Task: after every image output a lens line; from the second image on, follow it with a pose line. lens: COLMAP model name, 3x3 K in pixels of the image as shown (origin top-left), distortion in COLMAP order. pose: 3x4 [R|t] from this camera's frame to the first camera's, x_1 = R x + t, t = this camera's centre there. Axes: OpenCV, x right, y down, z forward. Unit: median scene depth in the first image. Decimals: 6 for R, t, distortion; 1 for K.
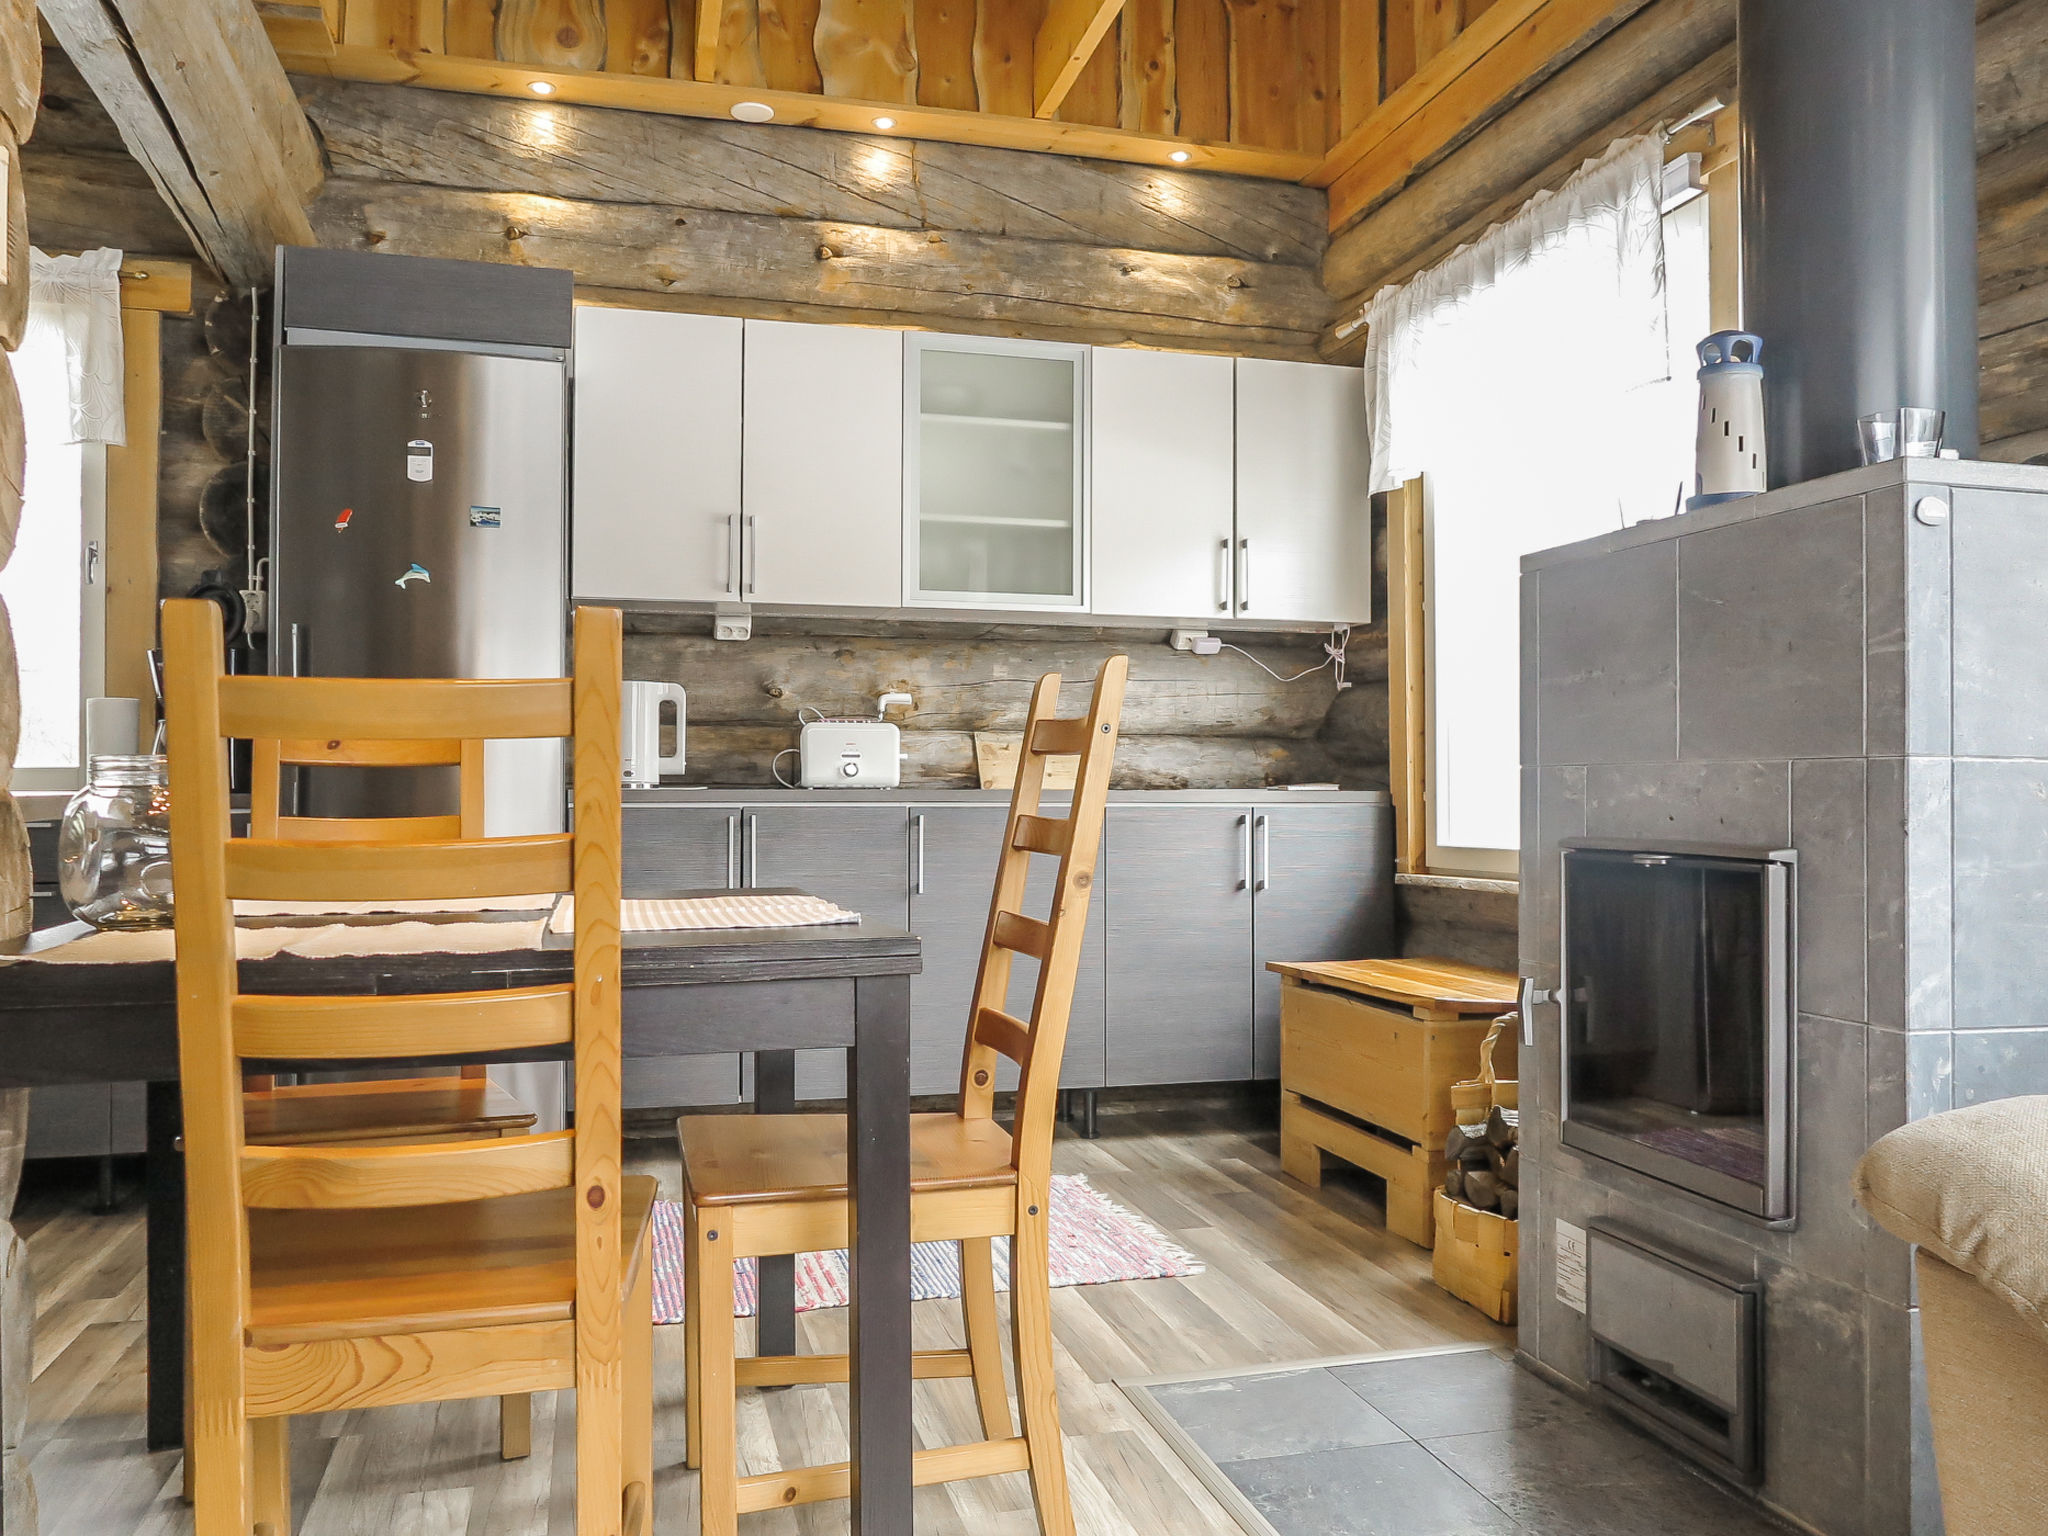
lens RADIAL K [[1645.8, 0, 989.9], [0, 1645.8, 761.3], [0, 0, 1]] dist [-0.019605, 0.011245]
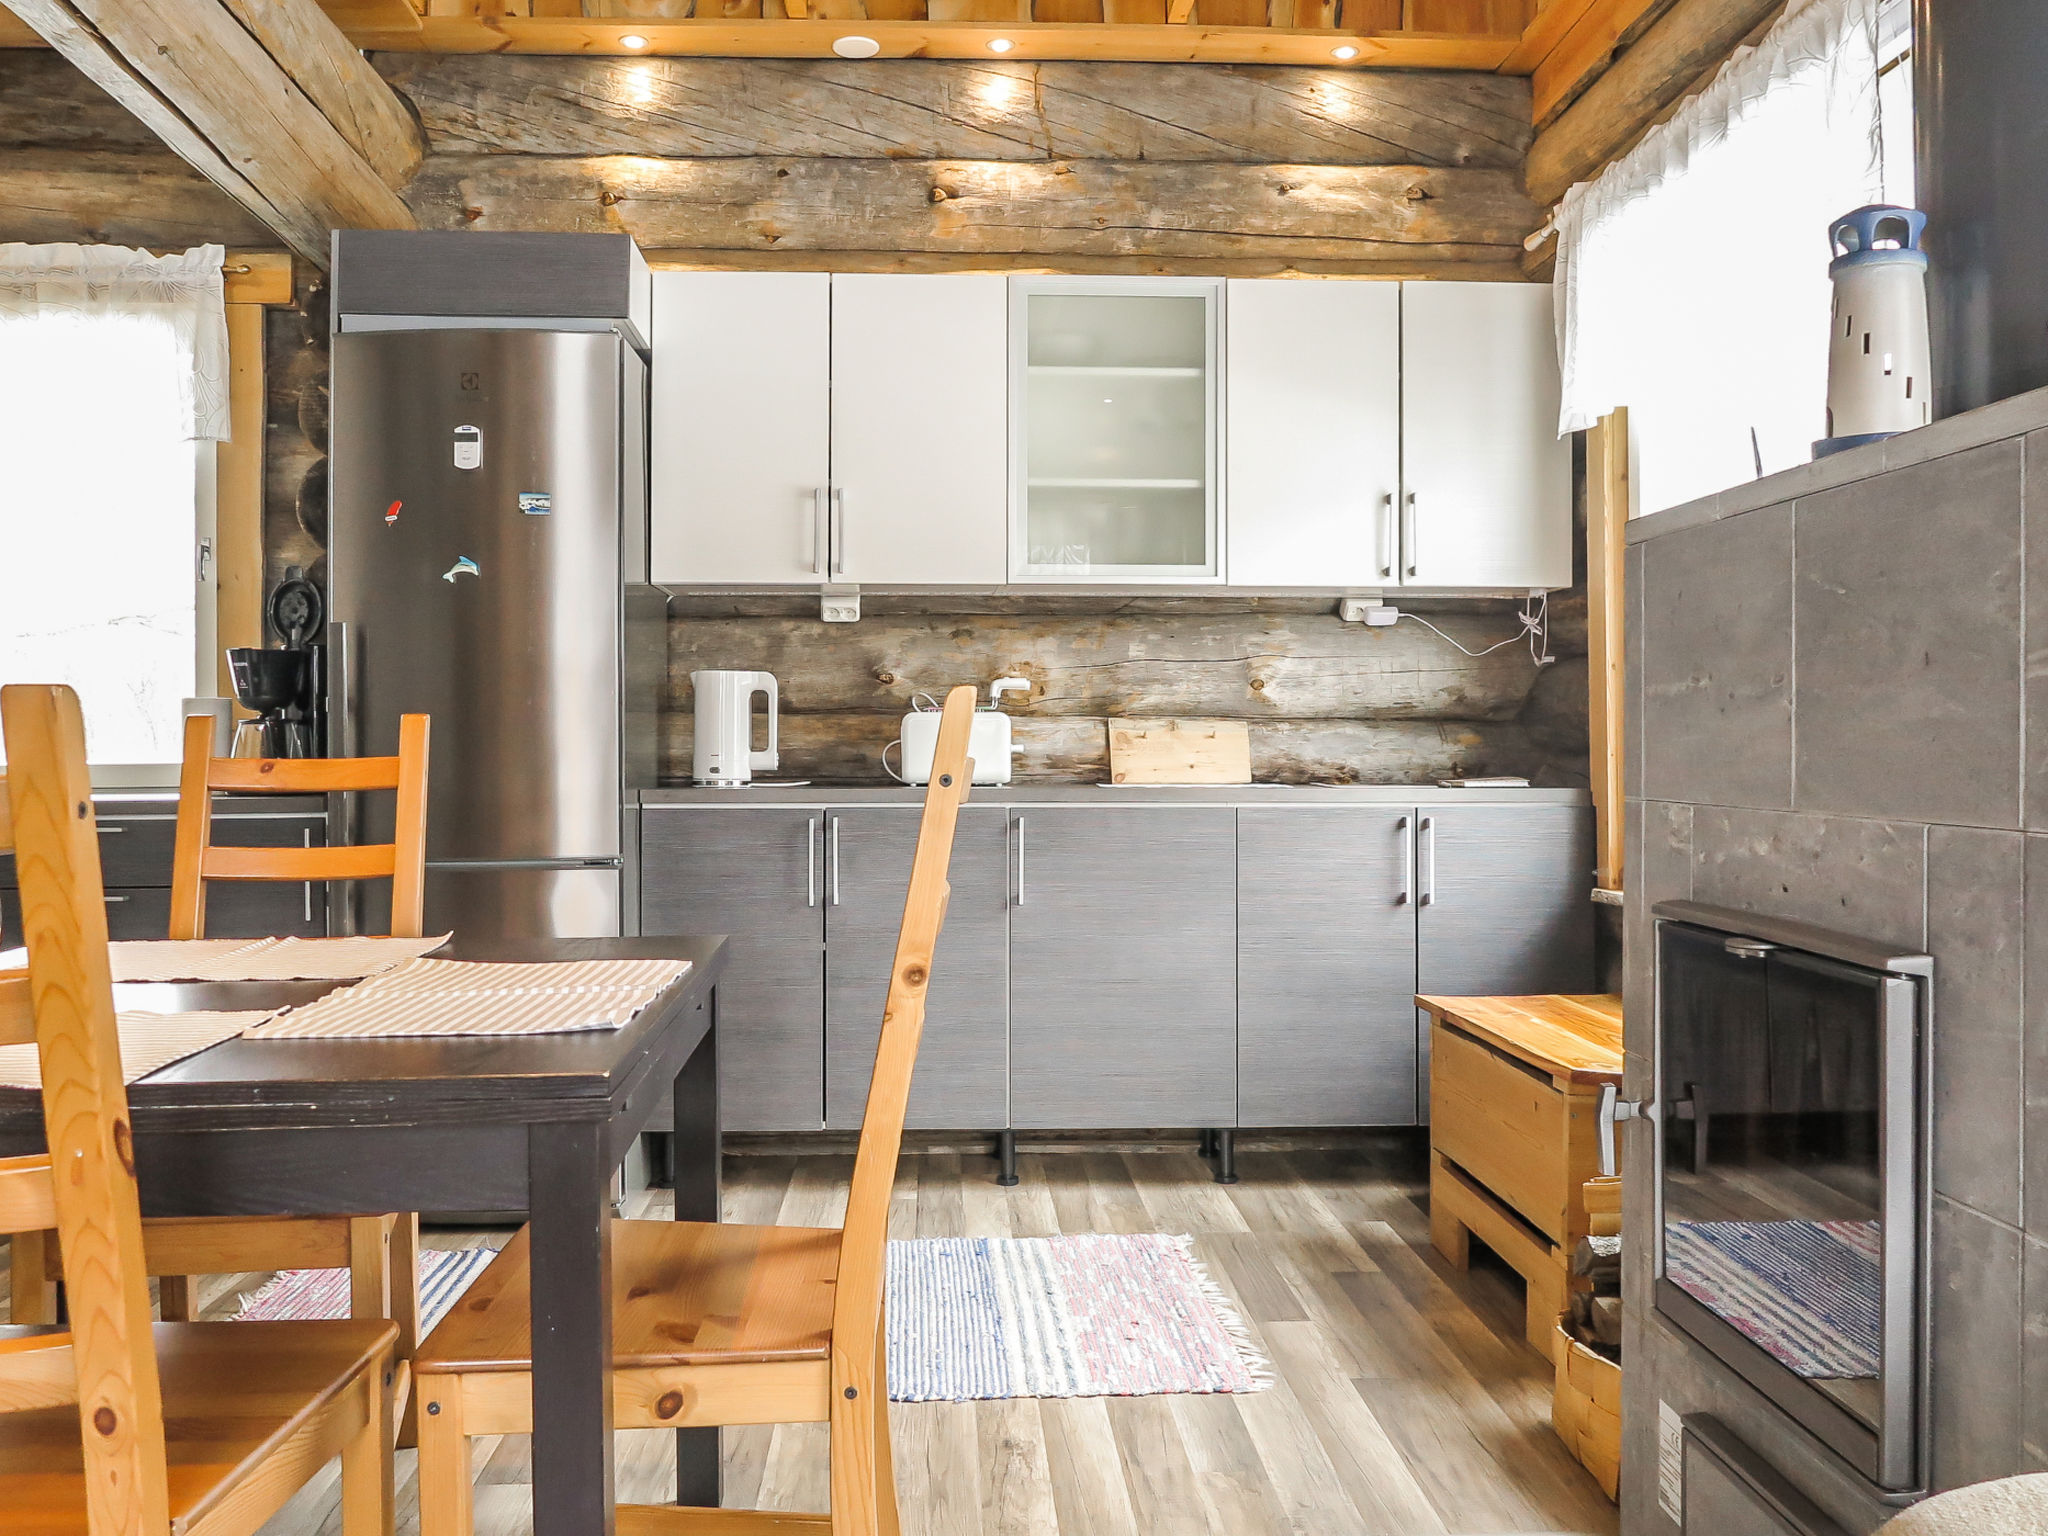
lens RADIAL K [[1649.6, 0, 946.6], [0, 1649.6, 729.4], [0, 0, 1]] dist [-0.013878, 0.002169]
pose [[0.974752, -0.004236, -0.223252, 0.110488], [0.006900, 0.999914, 0.011156, -0.023394], [0.223185, -0.012415, 0.974697, 0.108625]]
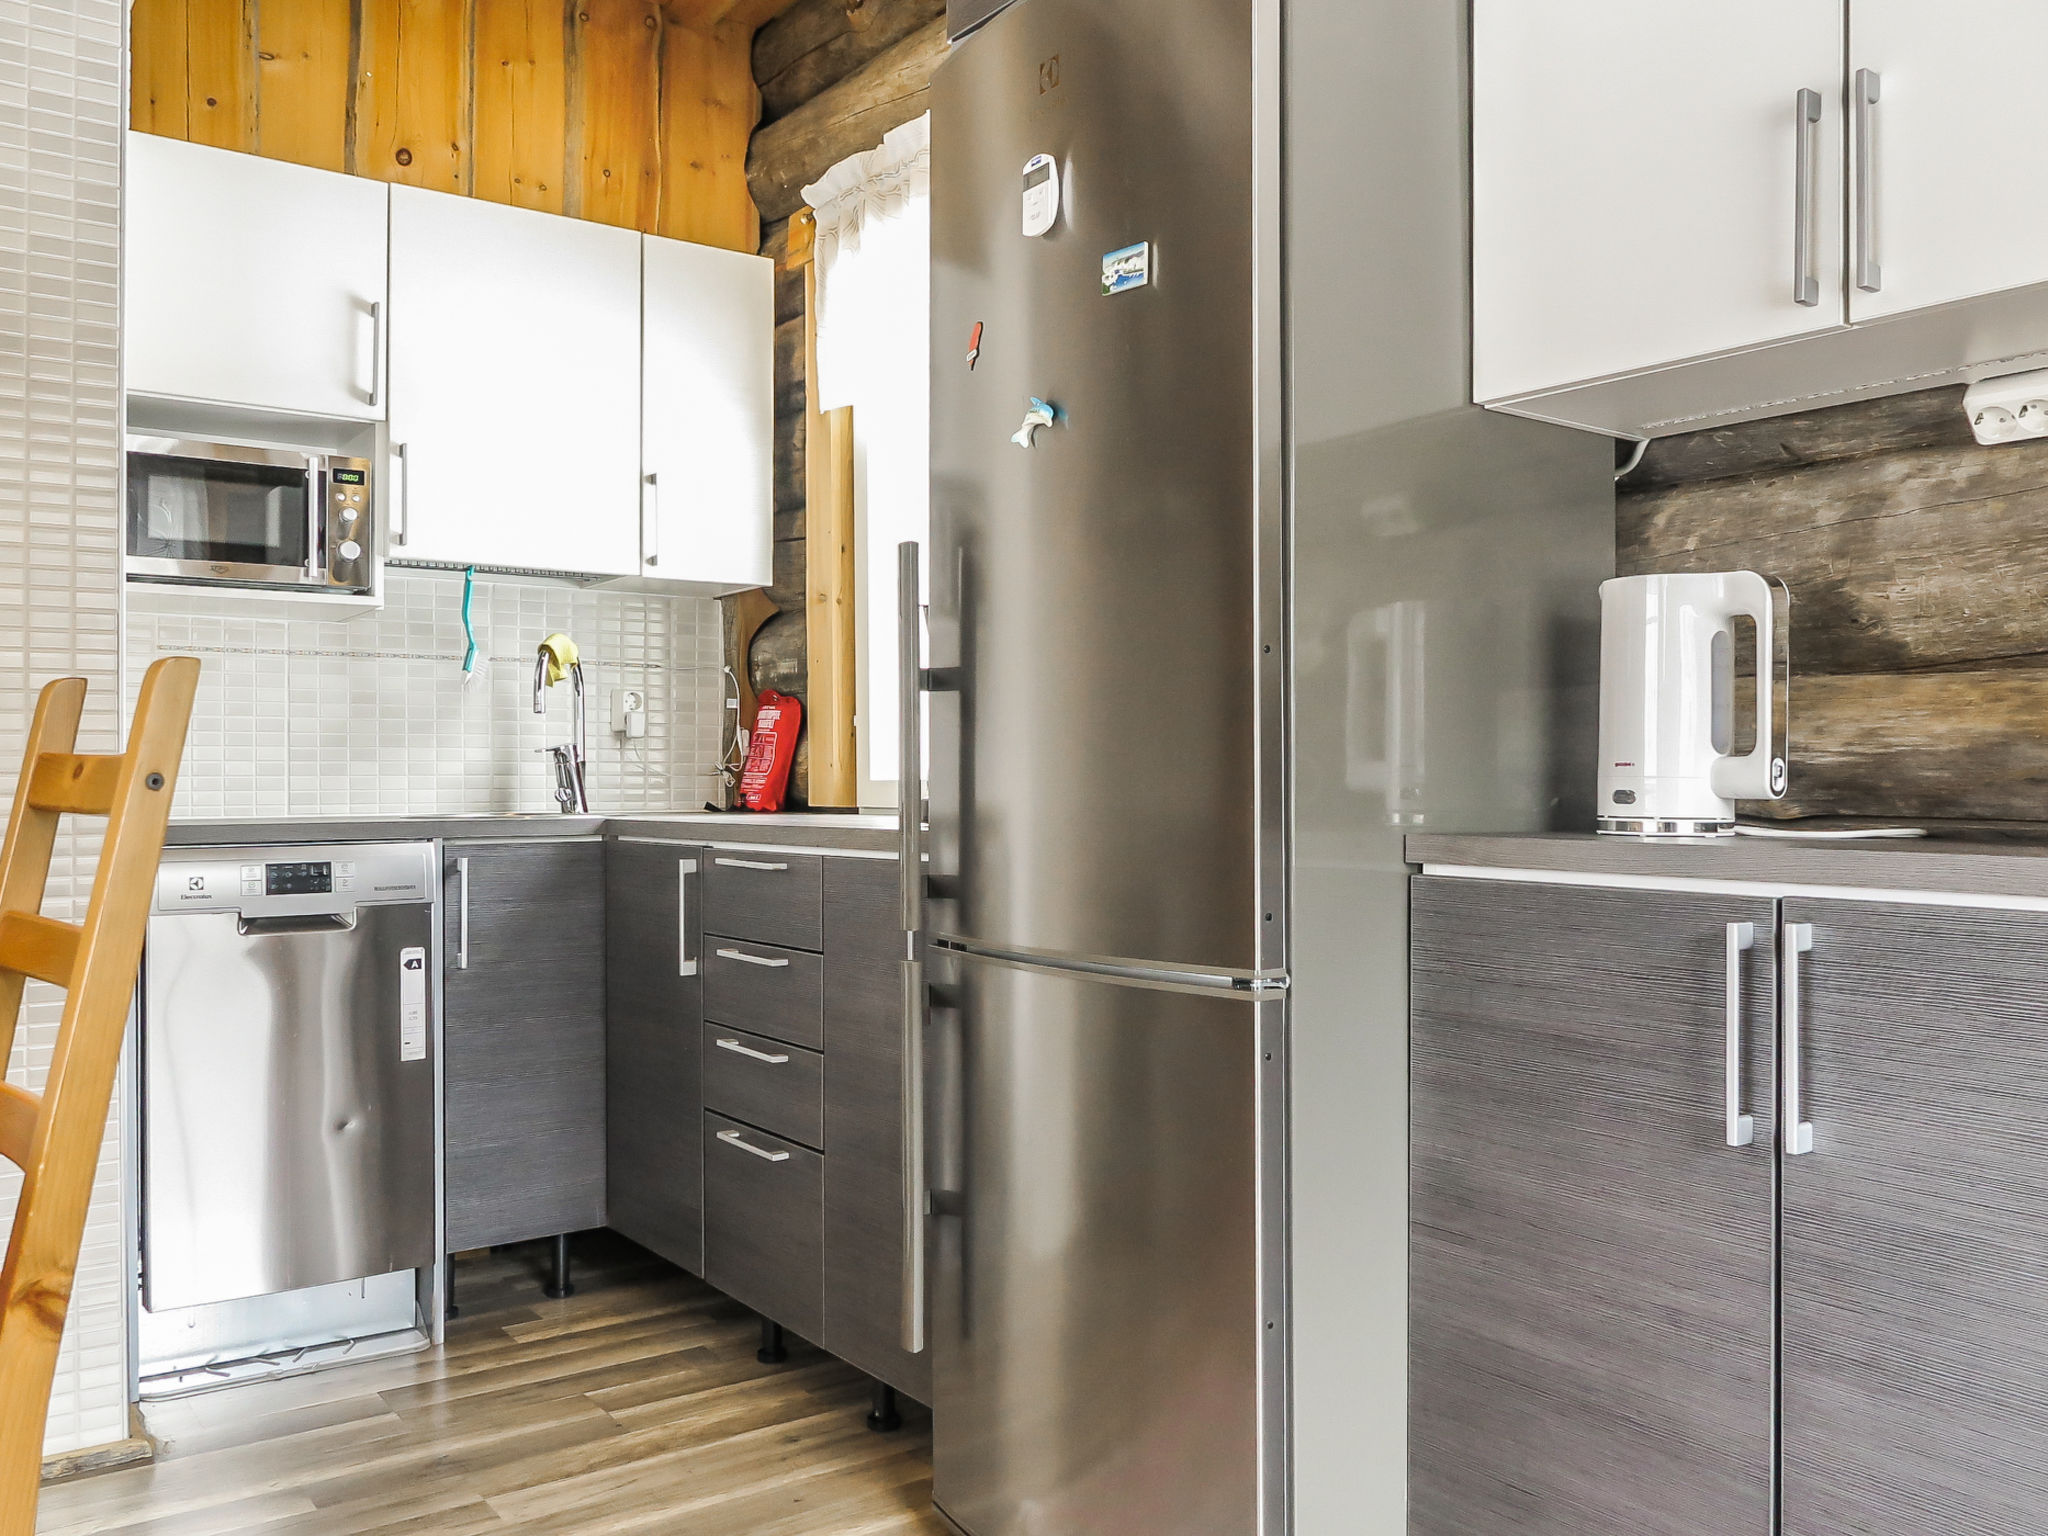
lens RADIAL K [[1645.8, 0, 989.9], [0, 1645.8, 761.3], [0, 0, 1]] dist [-0.019605, 0.011245]
pose [[0.377052, -0.007699, -0.926160, 0.102363], [0.016361, 0.999865, -0.001651, -0.003286], [0.926048, -0.014530, 0.377127, 0.646425]]
